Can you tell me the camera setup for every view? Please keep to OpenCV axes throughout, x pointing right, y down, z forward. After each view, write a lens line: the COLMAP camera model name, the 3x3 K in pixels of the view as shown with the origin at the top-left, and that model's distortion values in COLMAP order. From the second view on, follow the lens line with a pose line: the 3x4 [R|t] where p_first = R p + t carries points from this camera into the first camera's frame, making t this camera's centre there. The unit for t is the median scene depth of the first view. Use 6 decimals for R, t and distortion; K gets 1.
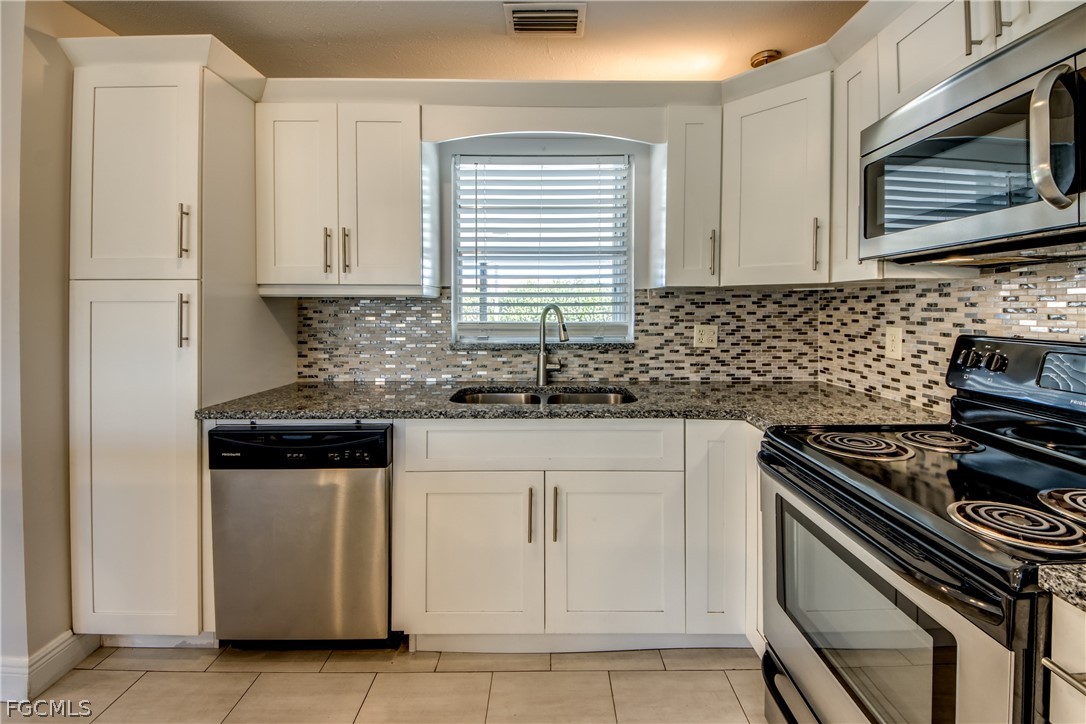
lens RADIAL K [[470.2, 0, 537.5], [0, 470.2, 325.6], [0, 0, 1]] dist [0.037953, -0.000074]
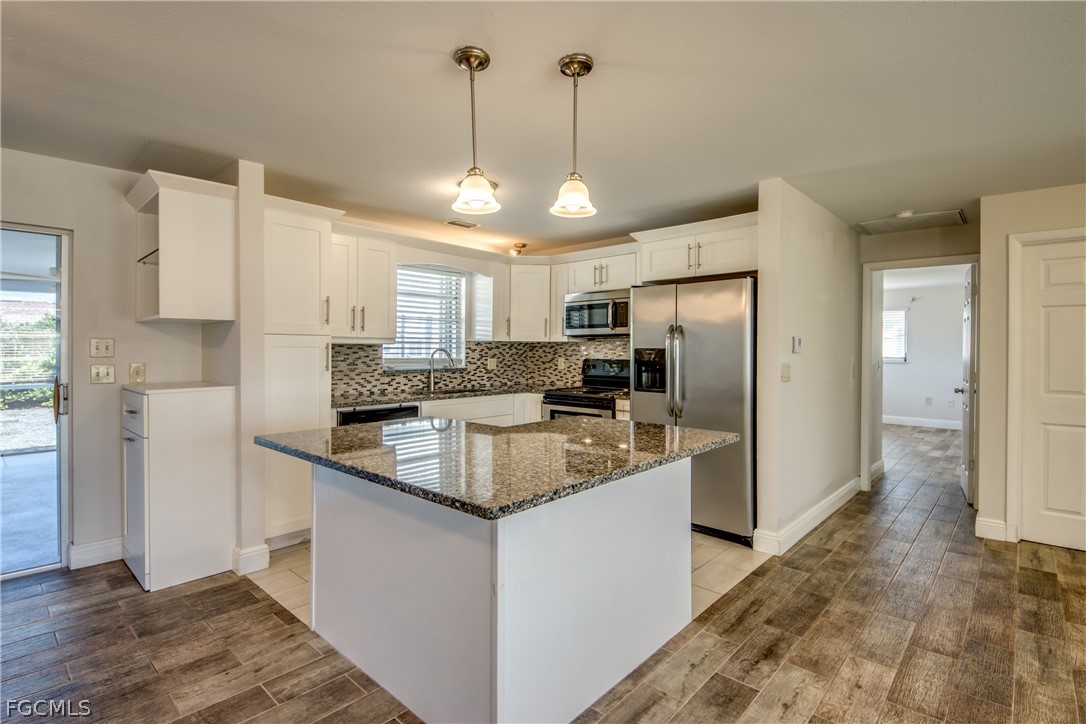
lens RADIAL K [[544.3, 0, 543.0], [0, 544.3, 362.0], [0, 0, 1]] dist [-0.003257, -0.001504]
pose [[0.667818, -0.014553, 0.744182, -1.386657], [0.026137, 0.999651, -0.003906, 0.031566], [-0.743865, 0.022059, 0.667966, -0.843126]]
